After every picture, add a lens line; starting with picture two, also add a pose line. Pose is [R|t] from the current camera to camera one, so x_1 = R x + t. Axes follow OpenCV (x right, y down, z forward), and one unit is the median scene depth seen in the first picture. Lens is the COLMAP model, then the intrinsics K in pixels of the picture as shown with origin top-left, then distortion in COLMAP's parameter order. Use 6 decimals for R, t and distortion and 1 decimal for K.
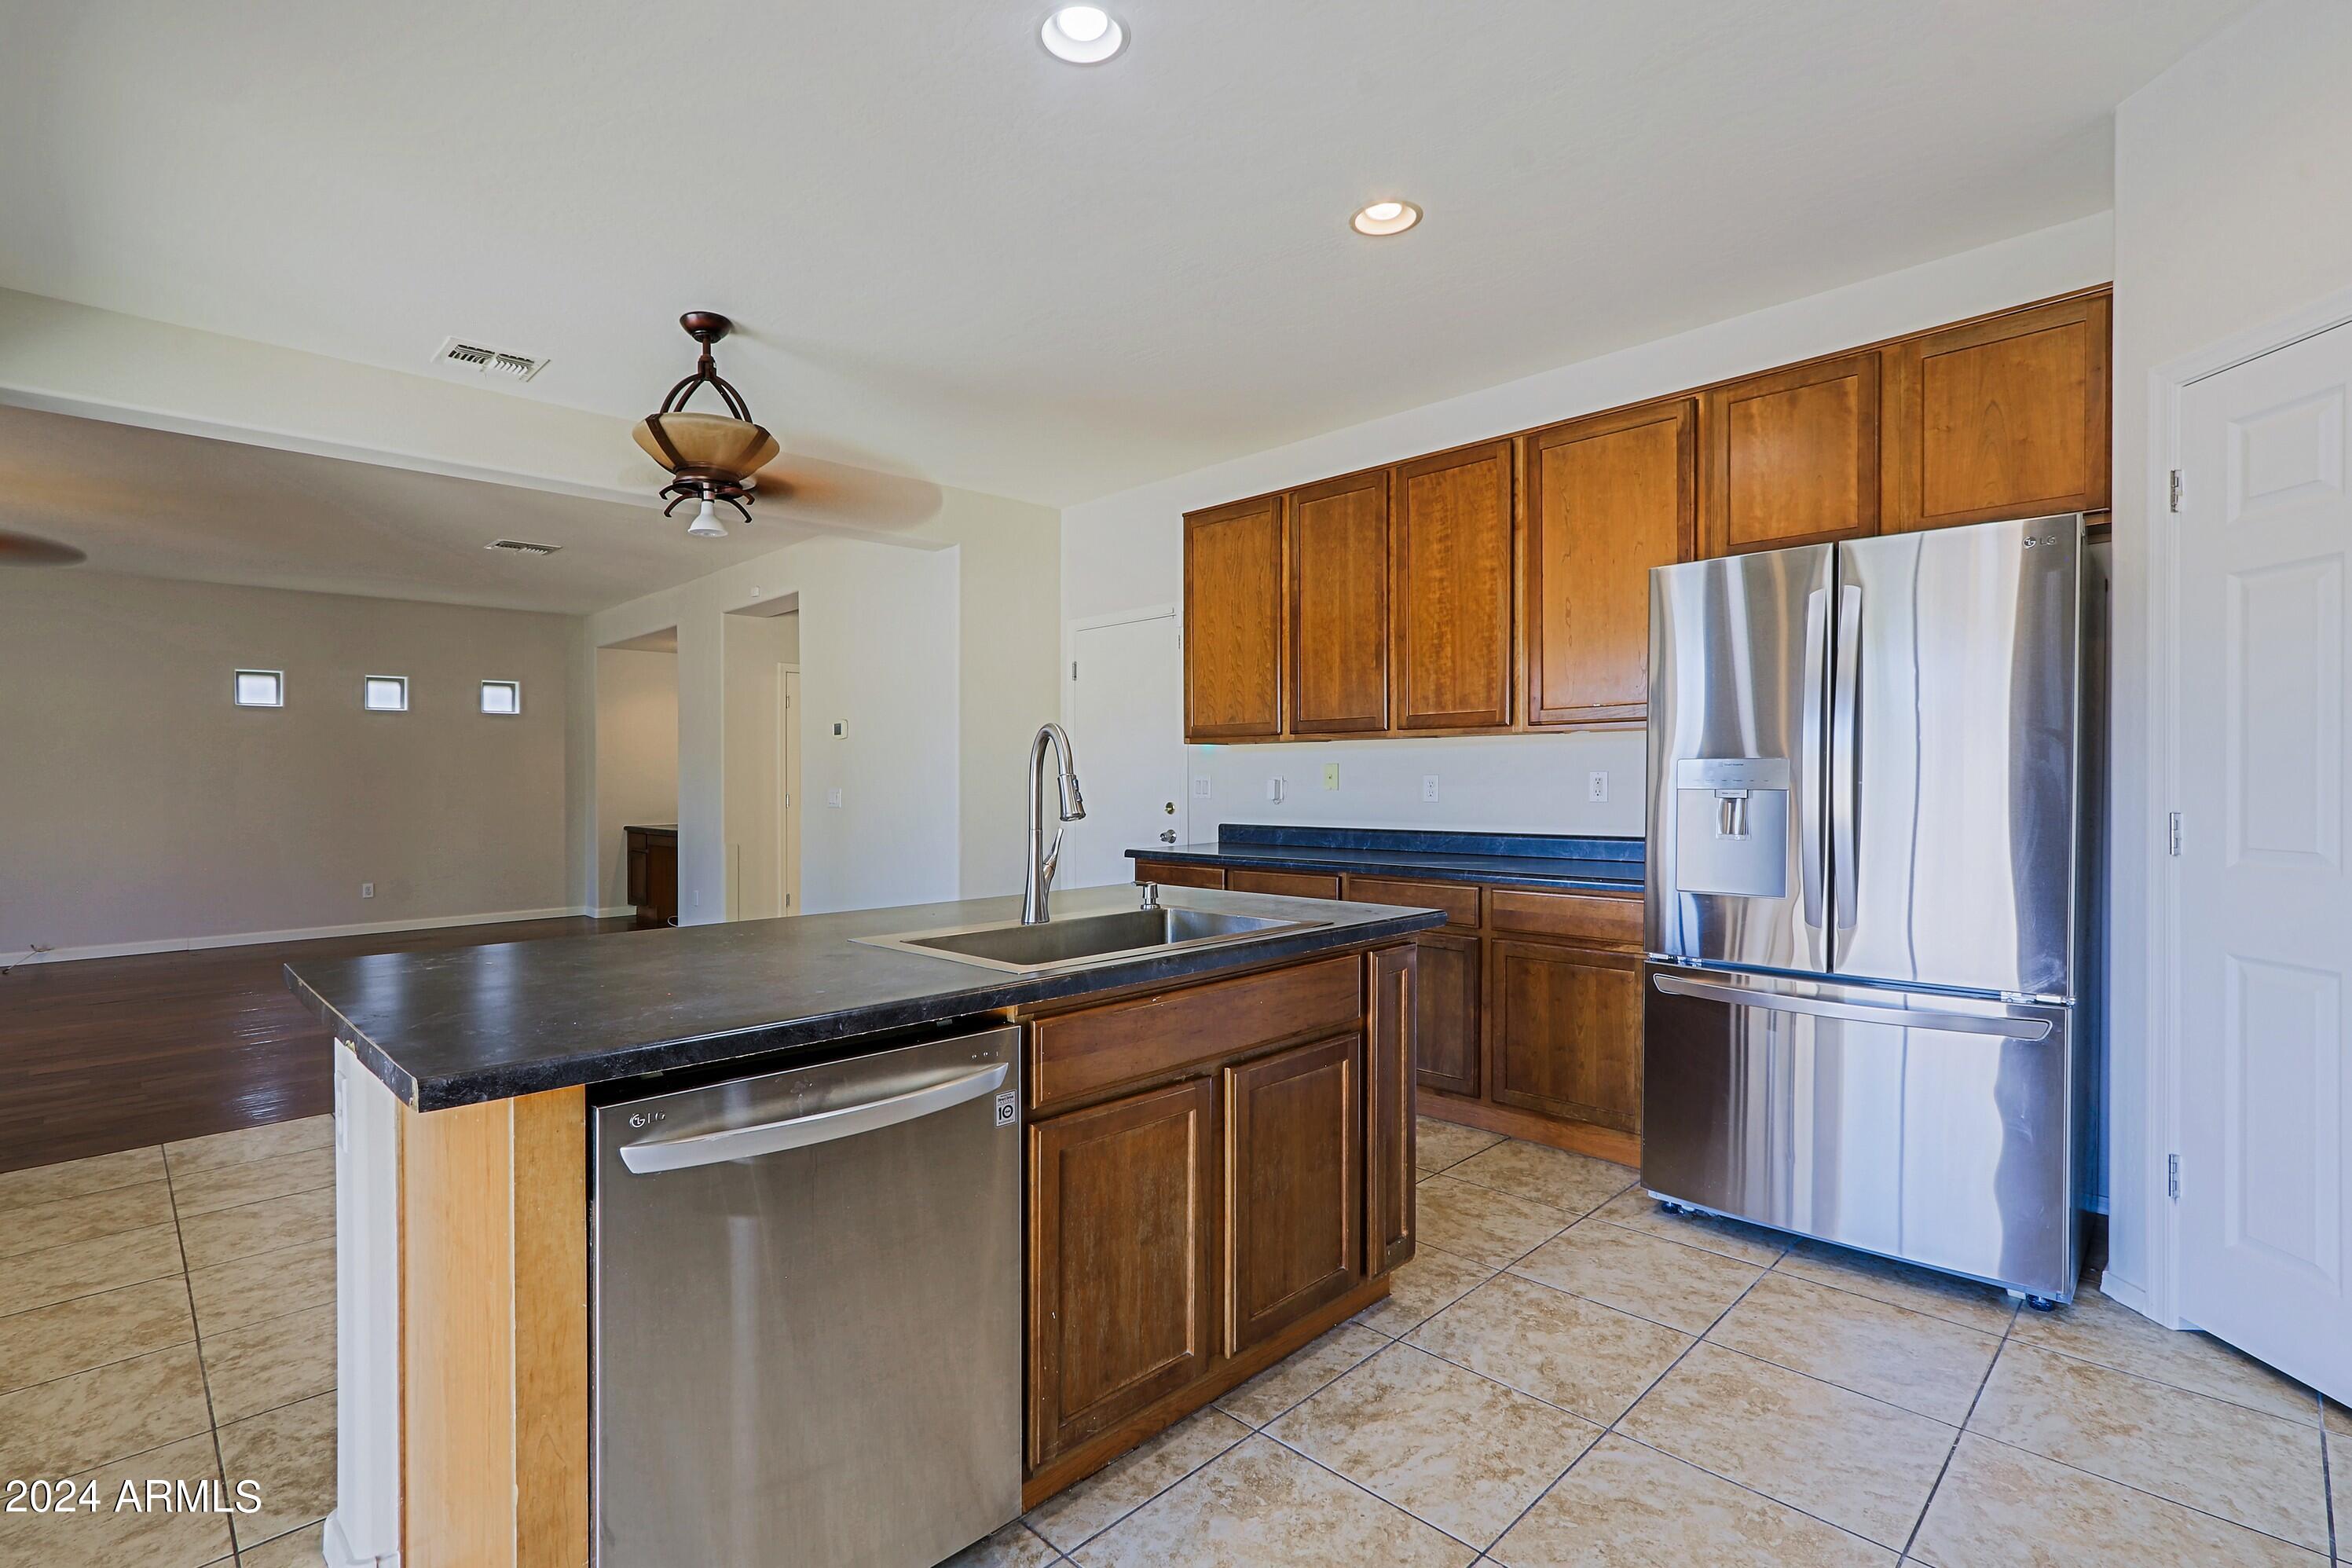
lens RADIAL K [[1107.3, 0, 1165.9], [0, 1107.3, 766.3], [0, 0, 1]] dist [-0.008059, 0.002390]
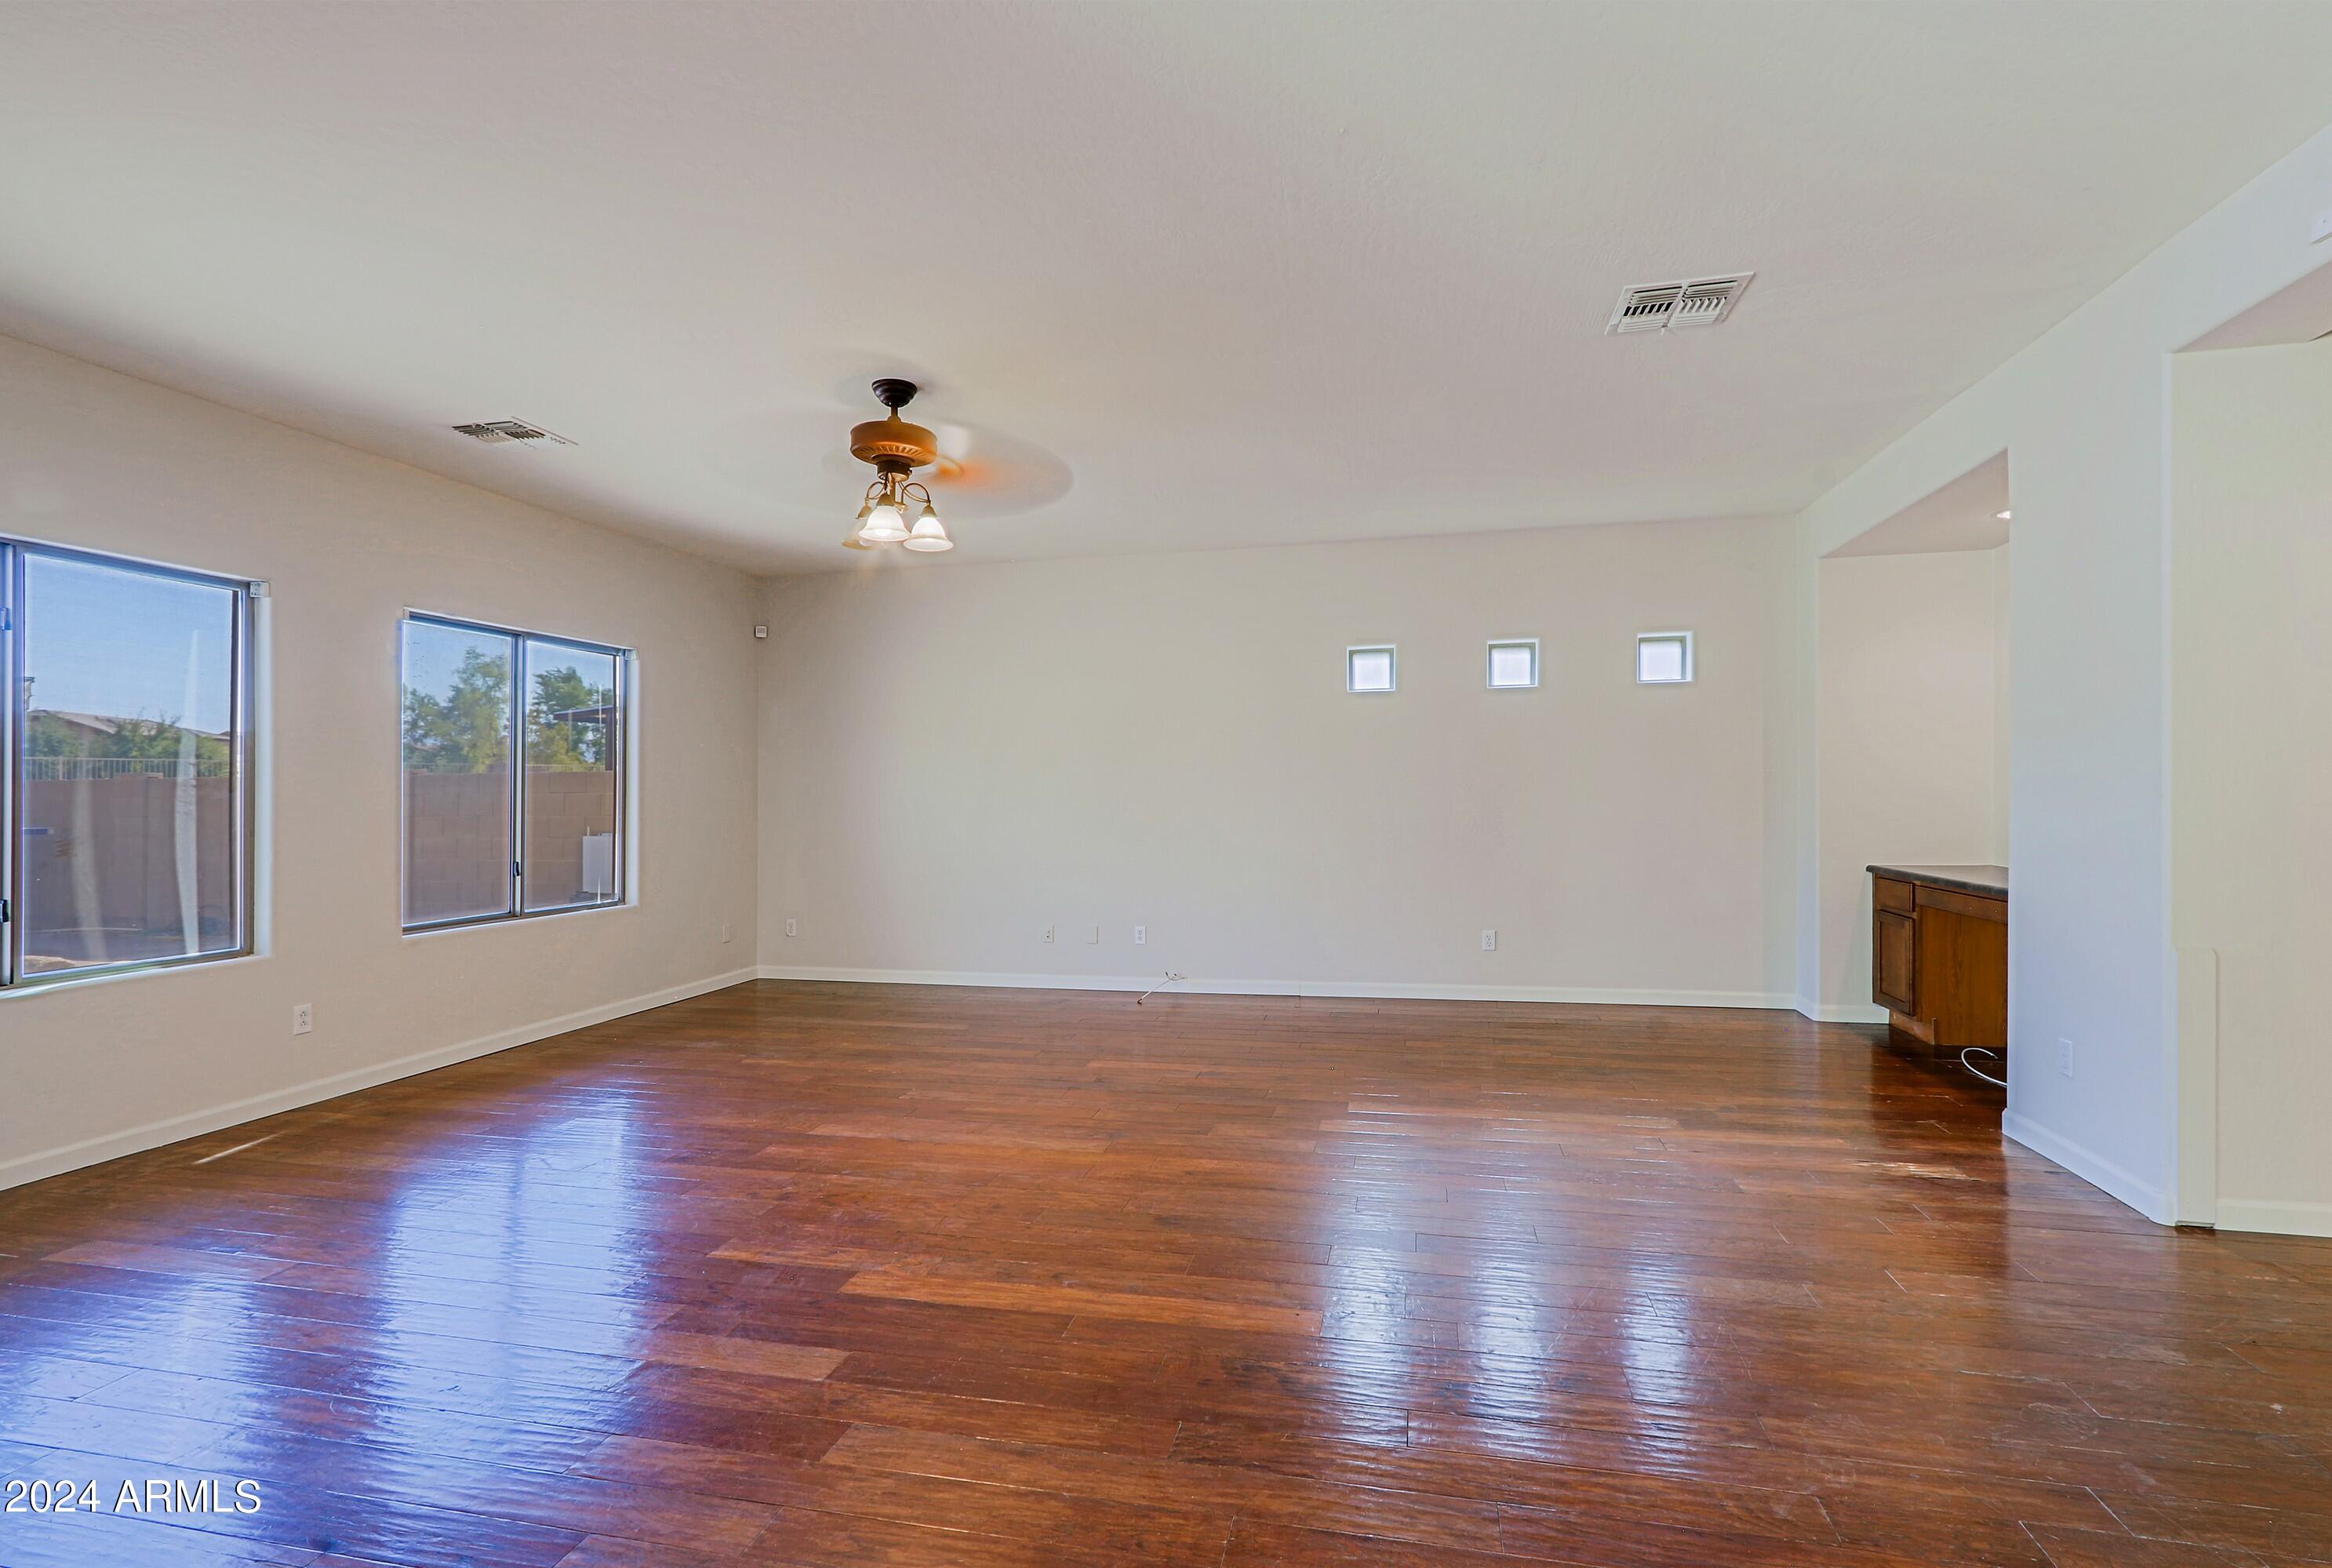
lens RADIAL K [[1097.9, 0, 1169.5], [0, 1097.9, 814.5], [0, 0, 1]] dist [-0.008059, 0.002390]
pose [[0.546296, 0.008636, -0.837547, -0.220243], [0.006336, 0.999876, 0.014443, 0.017713], [0.837568, -0.013197, 0.546174, 0.402186]]
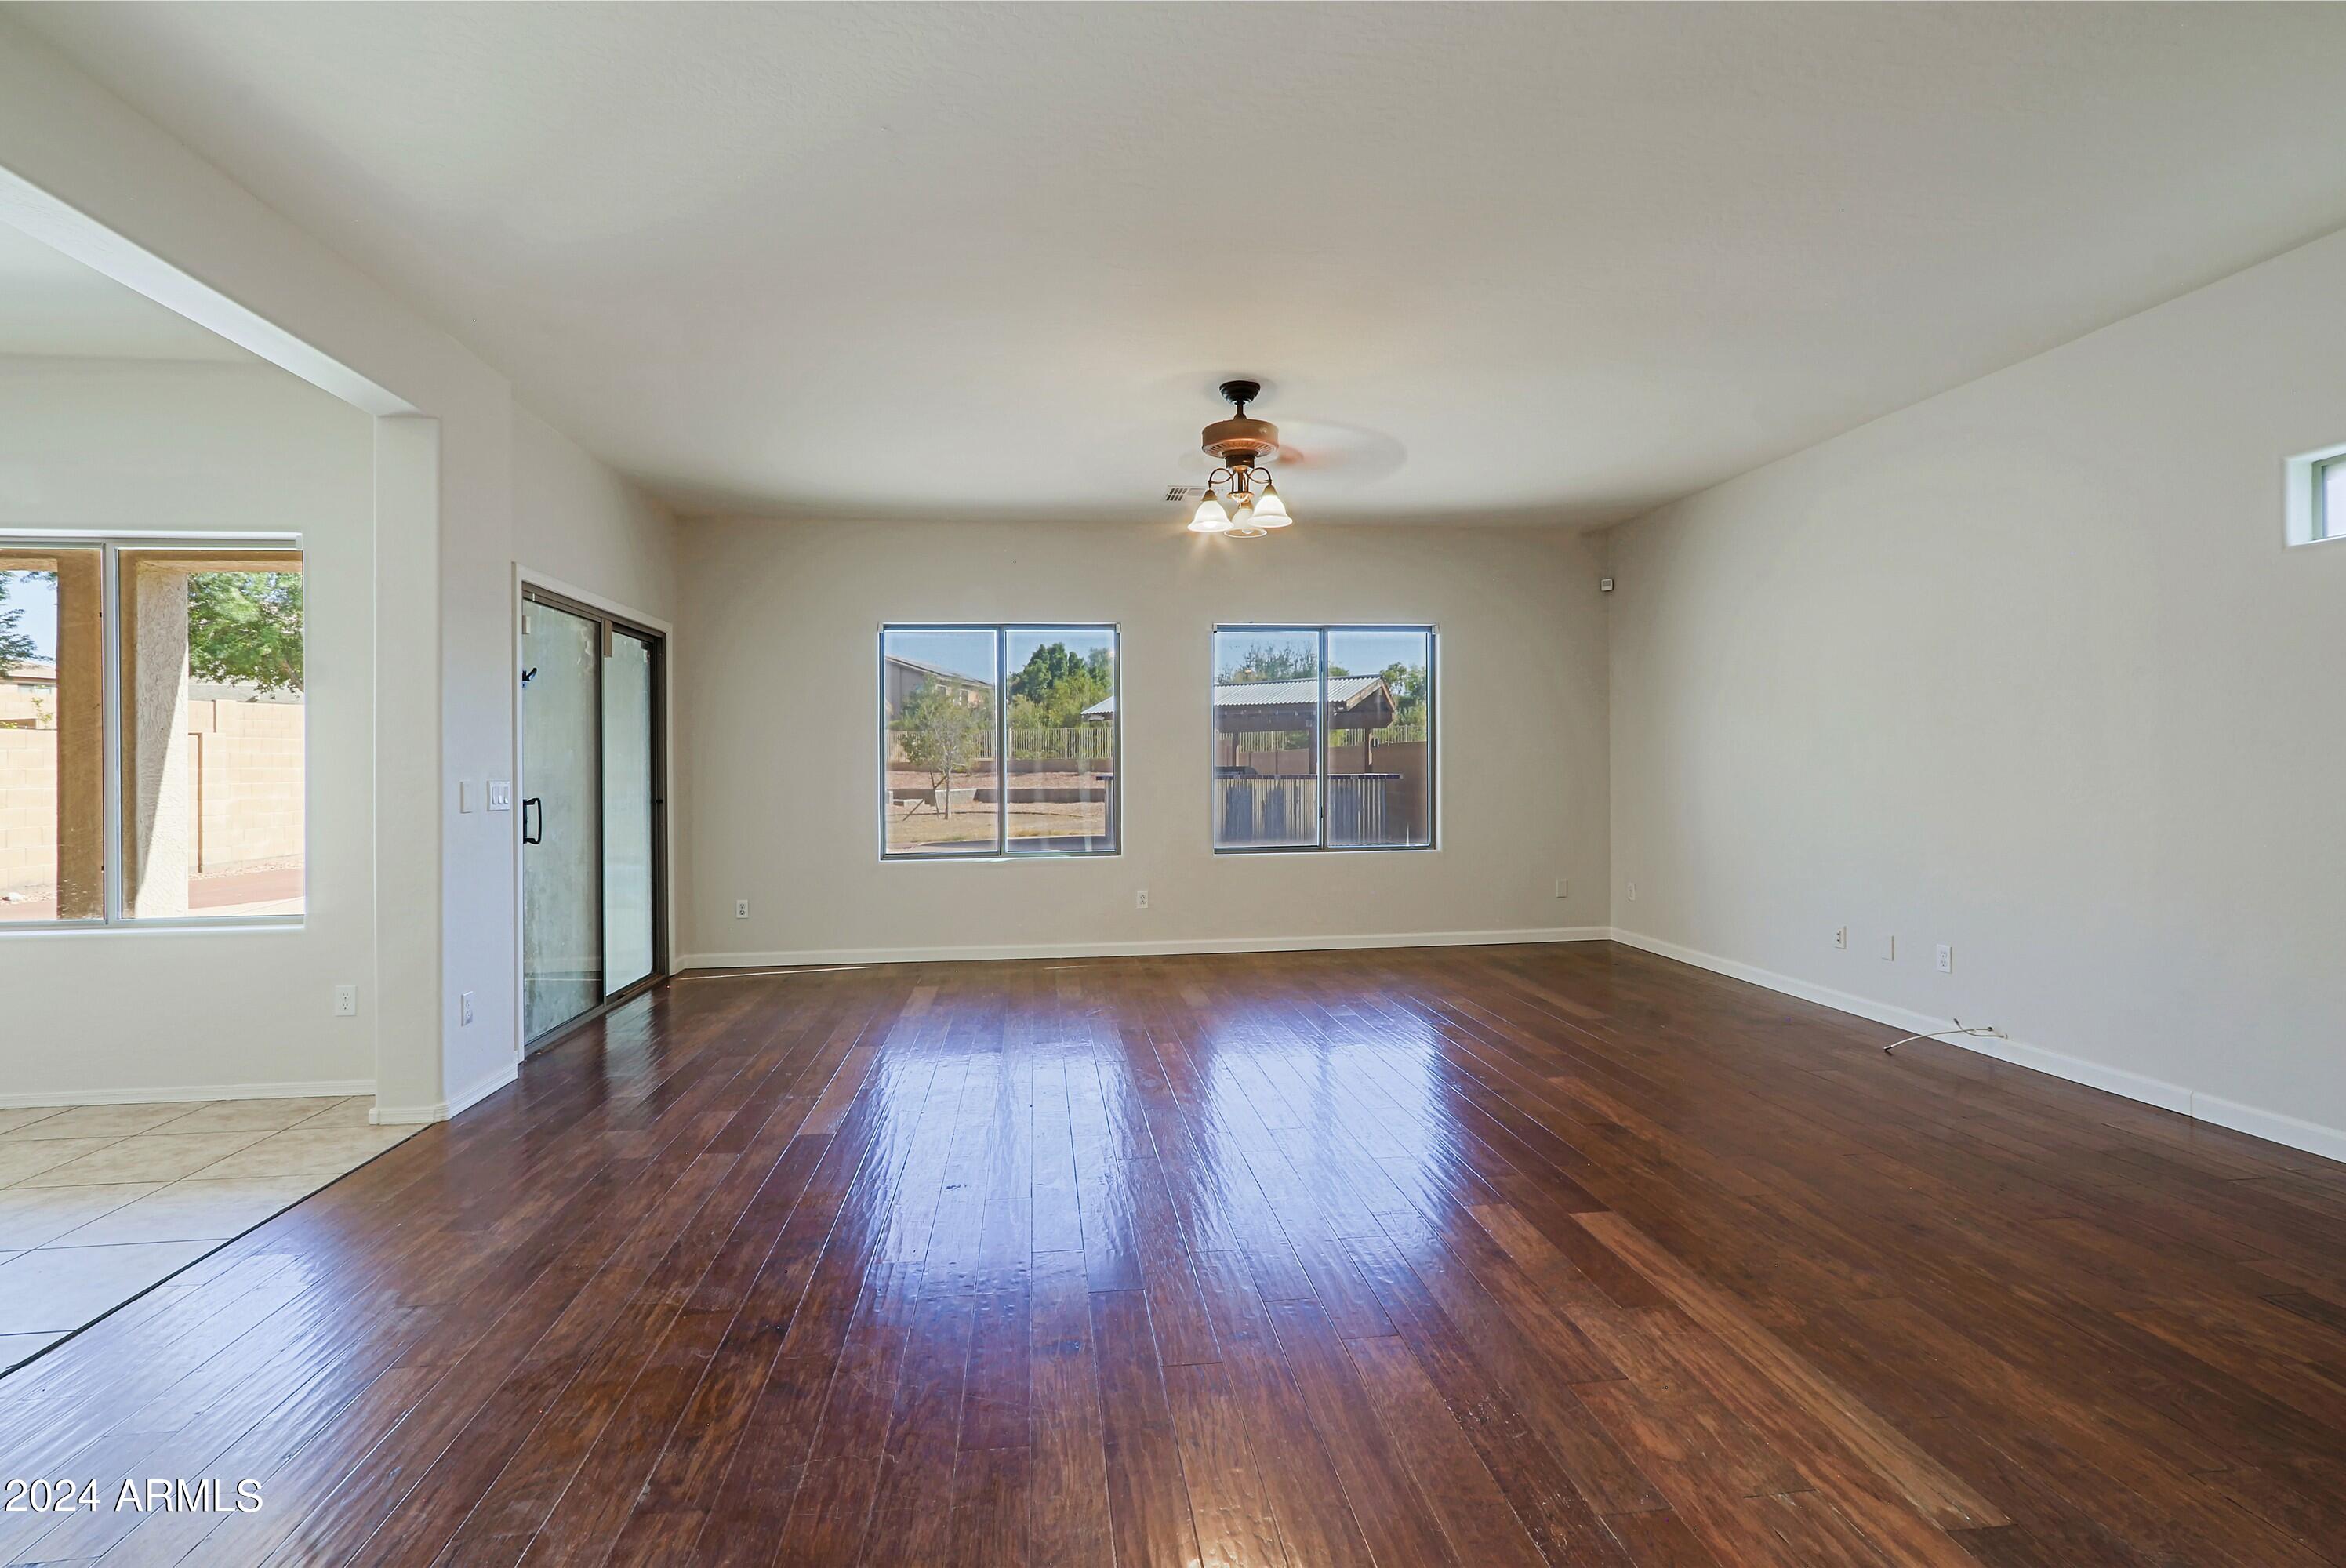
lens RADIAL K [[1104.5, 0, 1171.4], [0, 1104.5, 763.4], [0, 0, 1]] dist [-0.008059, 0.002390]
pose [[-0.605756, 0.006928, -0.795621, -0.239409], [0.006409, 0.999972, 0.003828, 0.016263], [0.795625, -0.002780, -0.605783, 0.800117]]
